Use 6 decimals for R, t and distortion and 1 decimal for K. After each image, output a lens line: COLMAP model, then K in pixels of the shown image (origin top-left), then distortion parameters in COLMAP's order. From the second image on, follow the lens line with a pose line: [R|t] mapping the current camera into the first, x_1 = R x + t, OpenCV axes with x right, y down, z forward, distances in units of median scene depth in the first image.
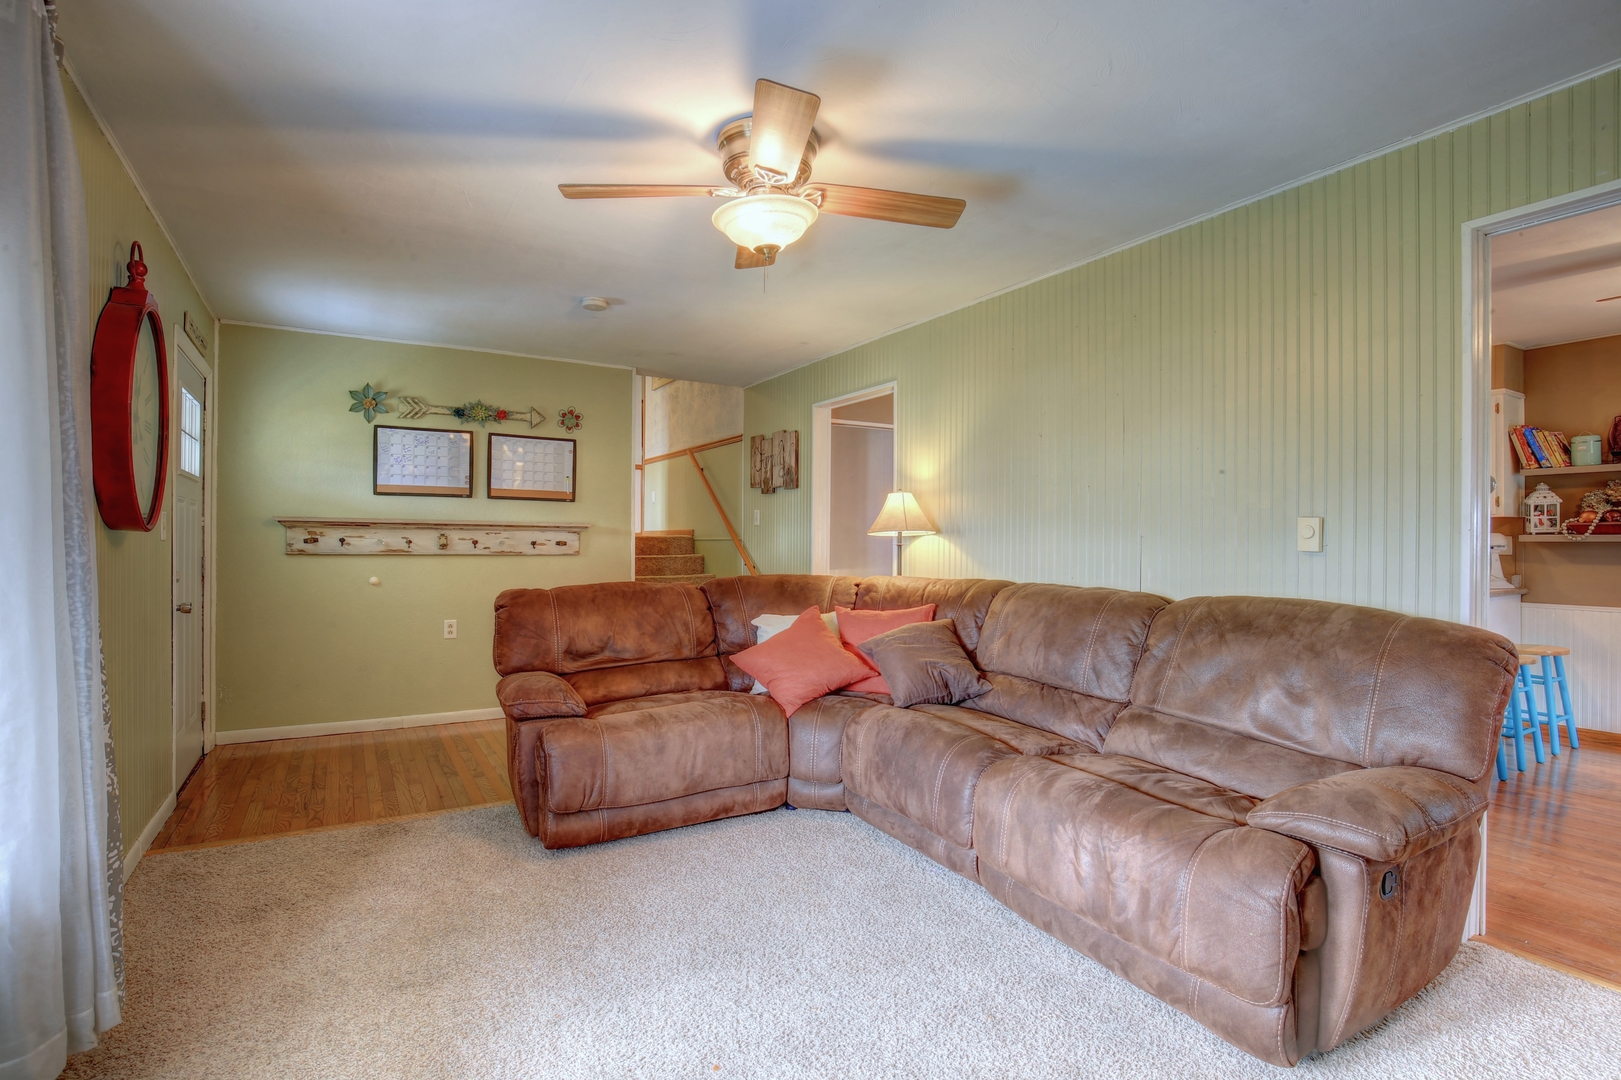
lens RADIAL K [[779.3, 0, 802.2], [0, 779.3, 544.0], [0, 0, 1]] dist [-0.032734, 0.005245]
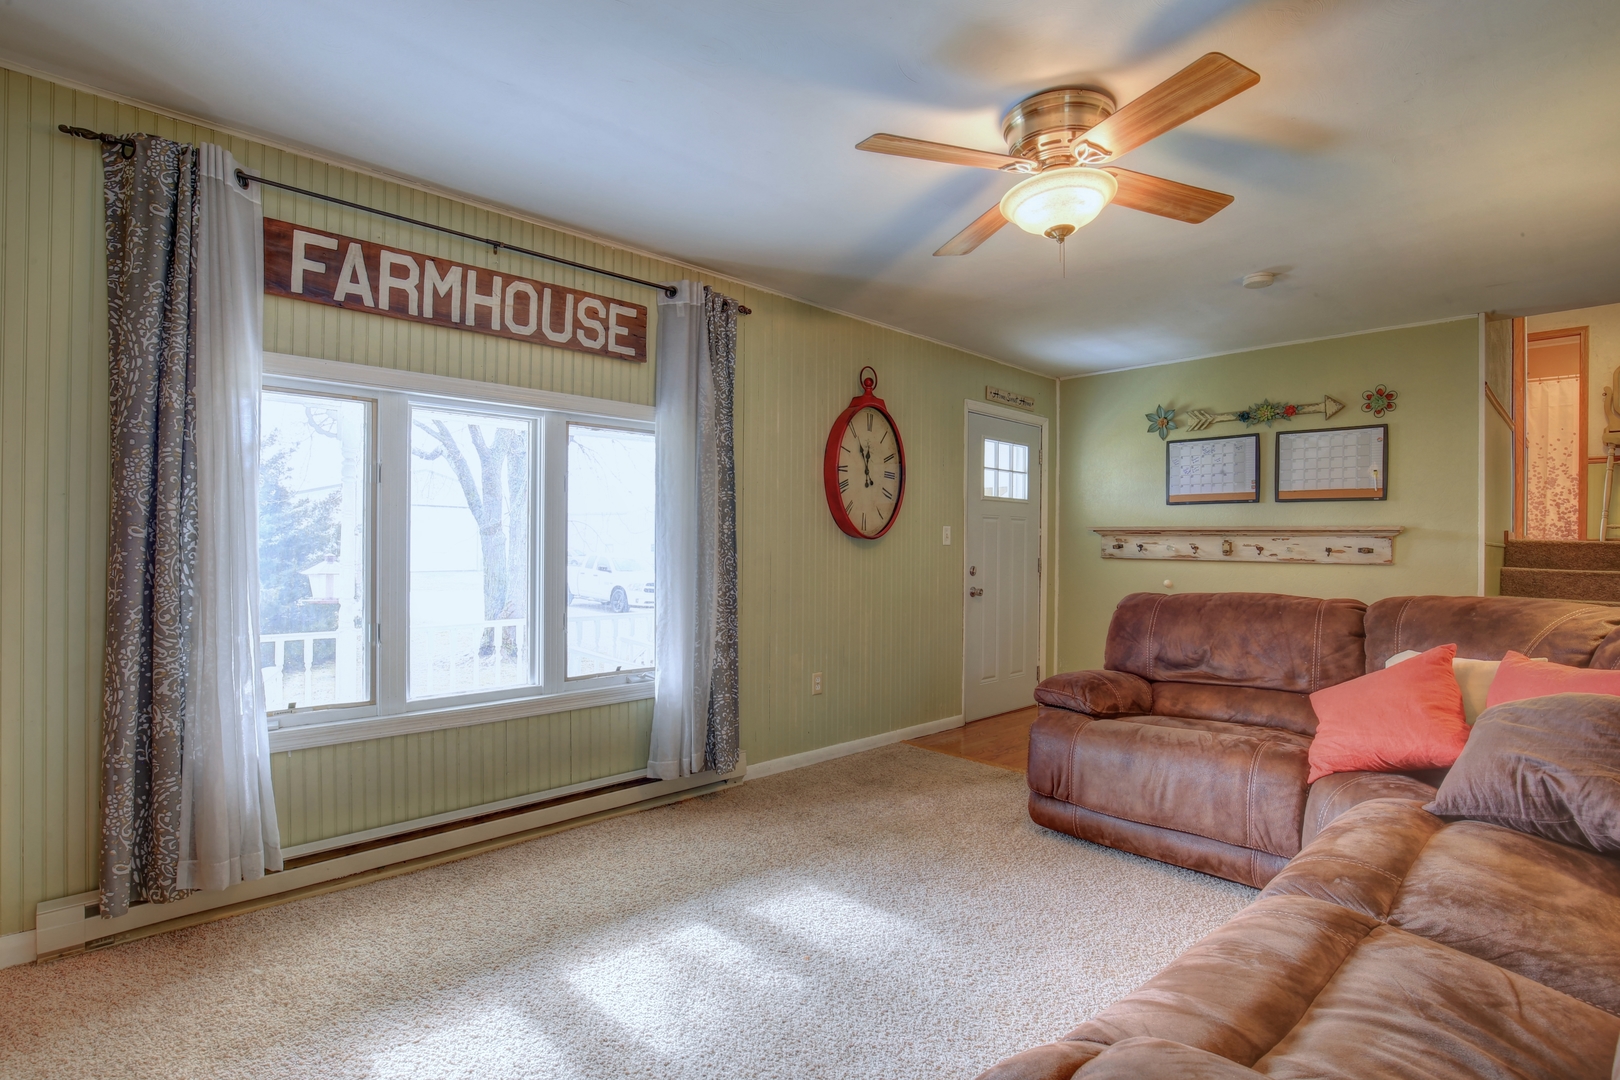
lens RADIAL K [[778.8, 0, 801.8], [0, 778.8, 544.0], [0, 0, 1]] dist [-0.032734, 0.005245]
pose [[0.231130, -0.002885, -0.972919, 0.387888], [-0.009237, 0.999944, -0.005159, 0.002151], [0.972879, 0.010179, 0.231091, 0.238126]]
